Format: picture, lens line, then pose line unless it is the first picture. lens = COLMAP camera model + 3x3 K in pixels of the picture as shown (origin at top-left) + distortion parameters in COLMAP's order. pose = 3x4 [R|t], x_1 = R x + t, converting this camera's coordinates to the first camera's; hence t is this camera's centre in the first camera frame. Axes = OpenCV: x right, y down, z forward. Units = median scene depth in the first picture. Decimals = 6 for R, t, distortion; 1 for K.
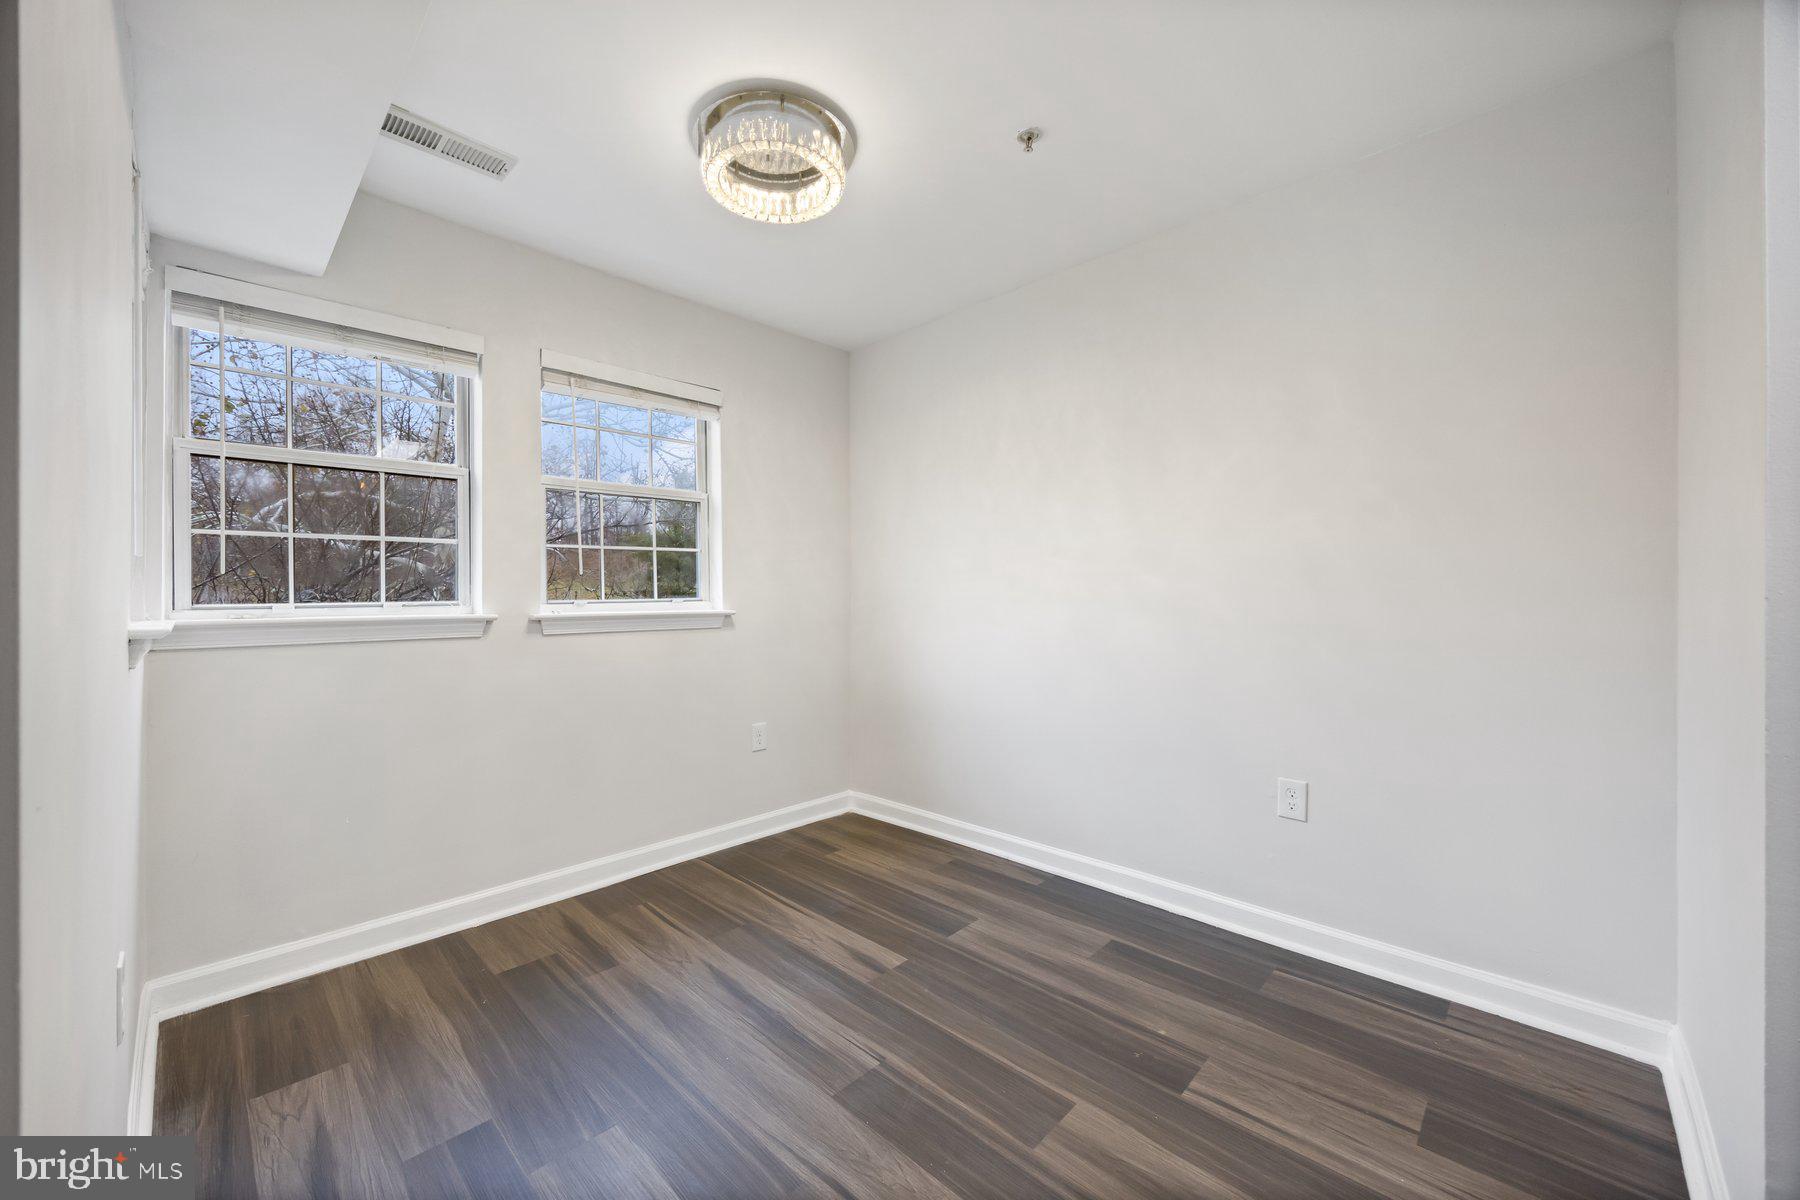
lens RADIAL K [[690.7, 0, 893.4], [0, 690.7, 601.0], [0, 0, 1]] dist [-0.001192, -0.000240]
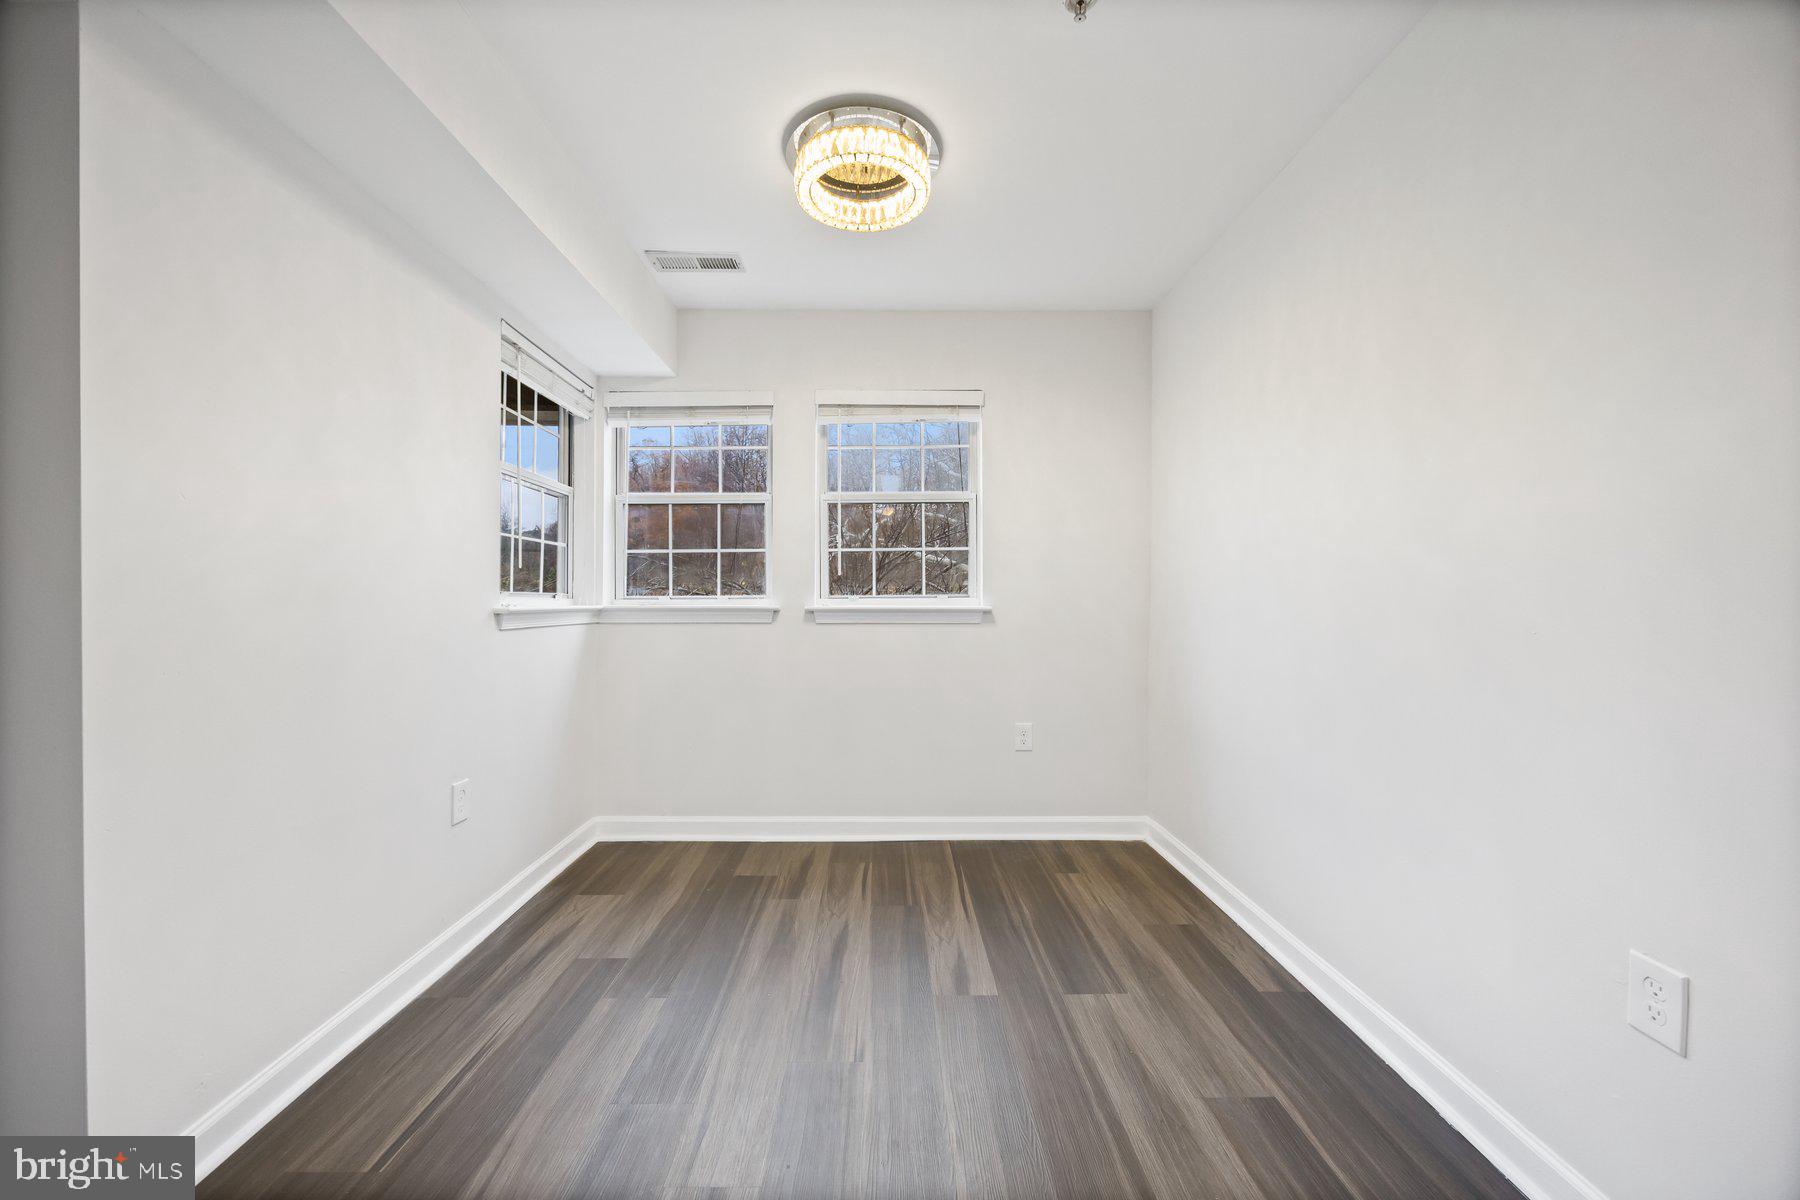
lens RADIAL K [[690.7, 0, 862.1], [0, 690.7, 605.4], [0, 0, 1]] dist [-0.001192, -0.000240]
pose [[0.702600, 0.017455, -0.711371, 0.465451], [-0.008520, 0.999834, 0.016118, -0.003476], [0.711534, -0.005264, 0.702632, 0.211087]]
